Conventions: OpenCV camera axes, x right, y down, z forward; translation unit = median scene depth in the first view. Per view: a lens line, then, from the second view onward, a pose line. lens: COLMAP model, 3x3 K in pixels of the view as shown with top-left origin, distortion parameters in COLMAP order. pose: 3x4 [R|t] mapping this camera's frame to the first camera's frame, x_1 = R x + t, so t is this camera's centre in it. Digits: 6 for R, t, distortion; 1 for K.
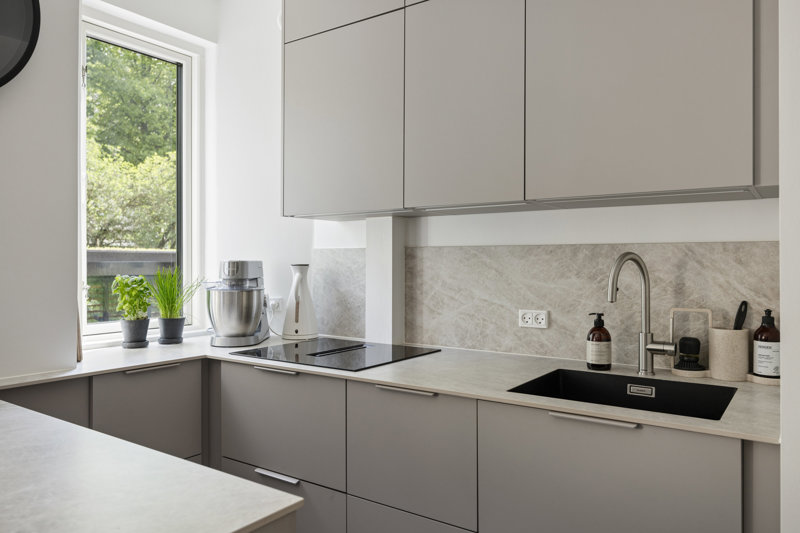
lens RADIAL K [[586.2, 0, 399.7], [0, 586.2, 258.3], [0, 0, 1]] dist [-0.005865, -0.001963]
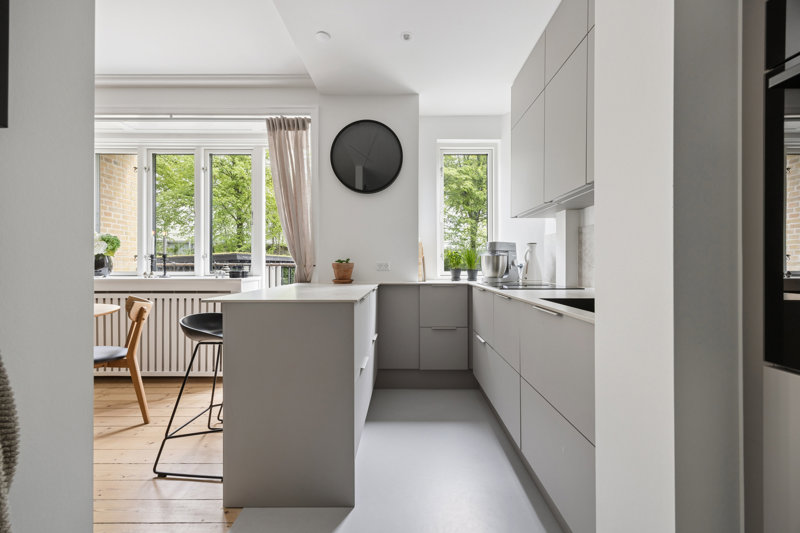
lens RADIAL K [[309.1, 0, 403.8], [0, 309.1, 264.2], [0, 0, 1]] dist [-0.001631, -0.000087]
pose [[0.573198, 0.000320, -0.819417, 0.462393], [0.002886, 0.999993, 0.002409, 0.083727], [0.819412, -0.003745, 0.573193, 0.113878]]
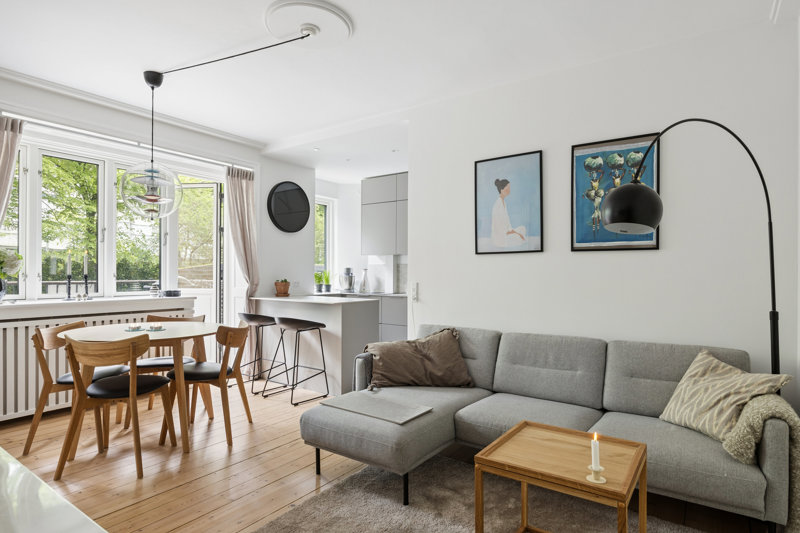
lens RADIAL K [[435.7, 0, 394.7], [0, 435.7, 269.3], [0, 0, 1]] dist [-0.000524, -0.000386]
pose [[0.999852, 0.006975, -0.015734, 0.039745], [-0.007041, 0.999967, -0.004141, 0.022787], [0.015704, 0.004251, 0.999868, -1.614027]]
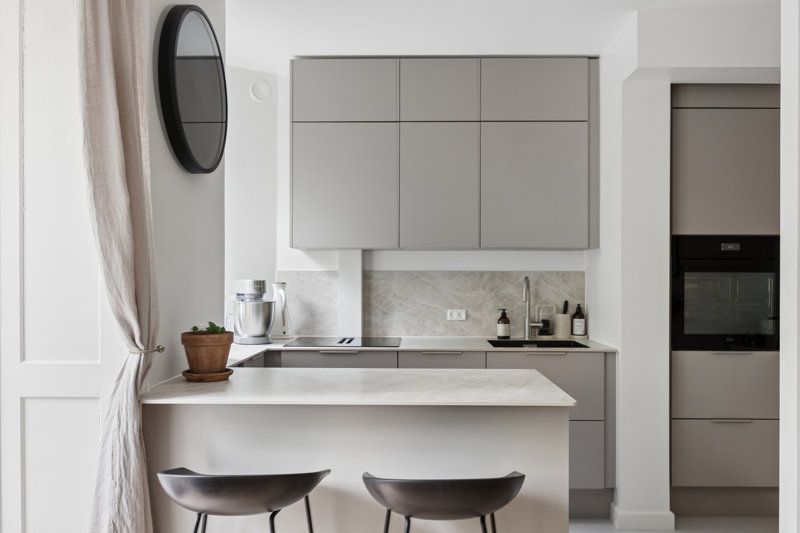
lens RADIAL K [[651.4, 0, 401.2], [0, 651.4, 279.8], [0, 0, 1]] dist [-0.002814, -0.001611]
pose [[0.832179, 0.000606, 0.554506, -0.862640], [-0.005346, 0.999962, 0.006931, -0.008705], [-0.554481, -0.008732, 0.832151, -0.429730]]
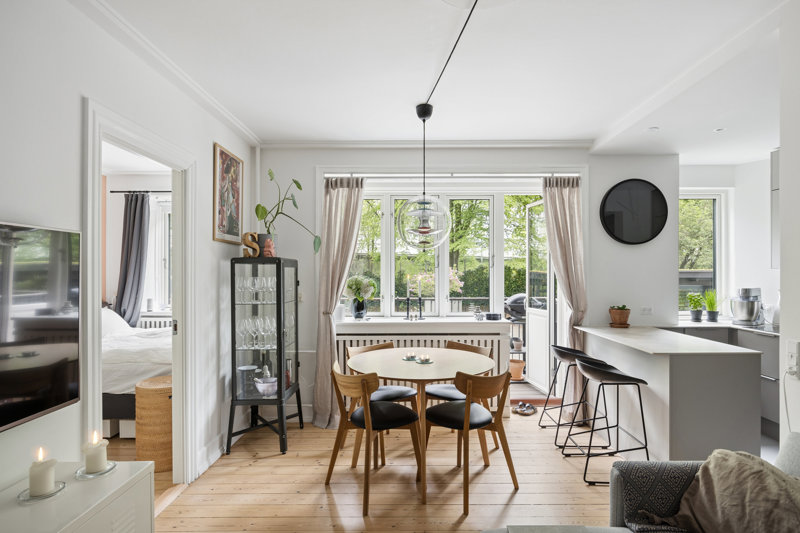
lens RADIAL K [[416.2, 0, 413.8], [0, 416.2, 273.5], [0, 0, 1]] dist [-0.001255, -0.000145]
pose [[0.579341, 0.000287, -0.815085, 0.310830], [0.004441, 0.999984, 0.003509, -0.068319], [0.815073, -0.005653, 0.579331, -1.050201]]
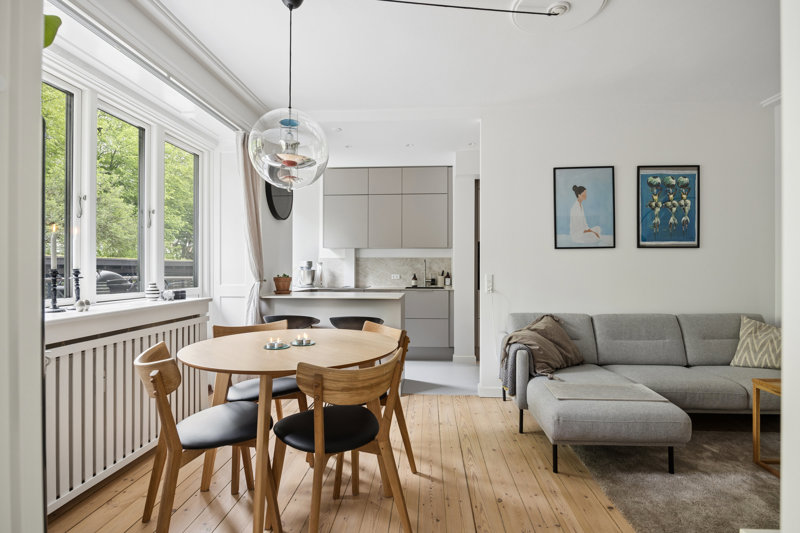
lens RADIAL K [[391.2, 0, 400.0], [0, 391.2, 266.5], [0, 0, 1]] dist [-0.006505, -0.000627]
pose [[0.860893, 0.003991, 0.508770, -0.978343], [-0.003536, 0.999992, -0.001860, 0.036879], [-0.508773, -0.000198, 0.860901, -1.143693]]
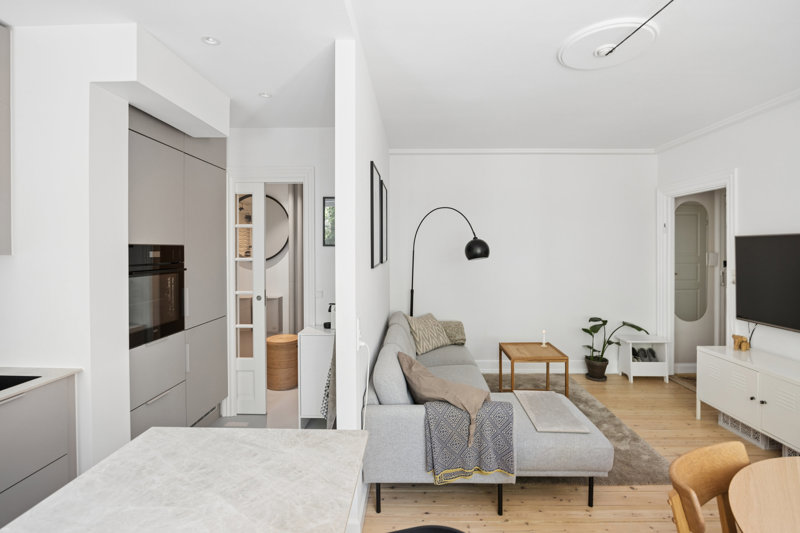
lens RADIAL K [[387.5, 0, 401.6], [0, 387.5, 248.7], [0, 0, 1]] dist [0.000894, 0.000144]
pose [[-0.546636, -0.000312, 0.837370, -0.690049], [-0.001285, 0.999999, -0.000466, -0.091167], [-0.837370, -0.001330, -0.546636, 0.378995]]
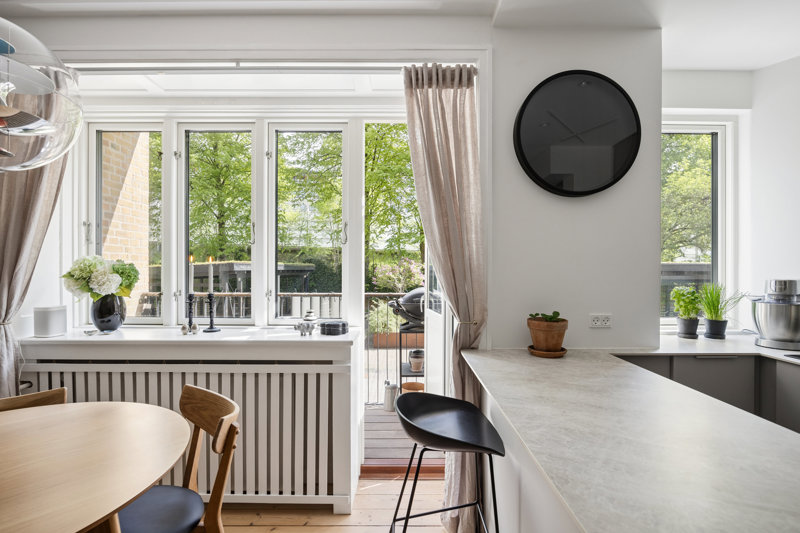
lens RADIAL K [[366.3, 0, 404.4], [0, 366.3, 269.0], [0, 0, 1]] dist [-0.014816, -0.000072]
pose [[0.573188, 0.003707, -0.819415, -0.118978], [0.001177, 0.999985, 0.005347, -0.024696], [0.819423, -0.004029, 0.573176, -0.094928]]
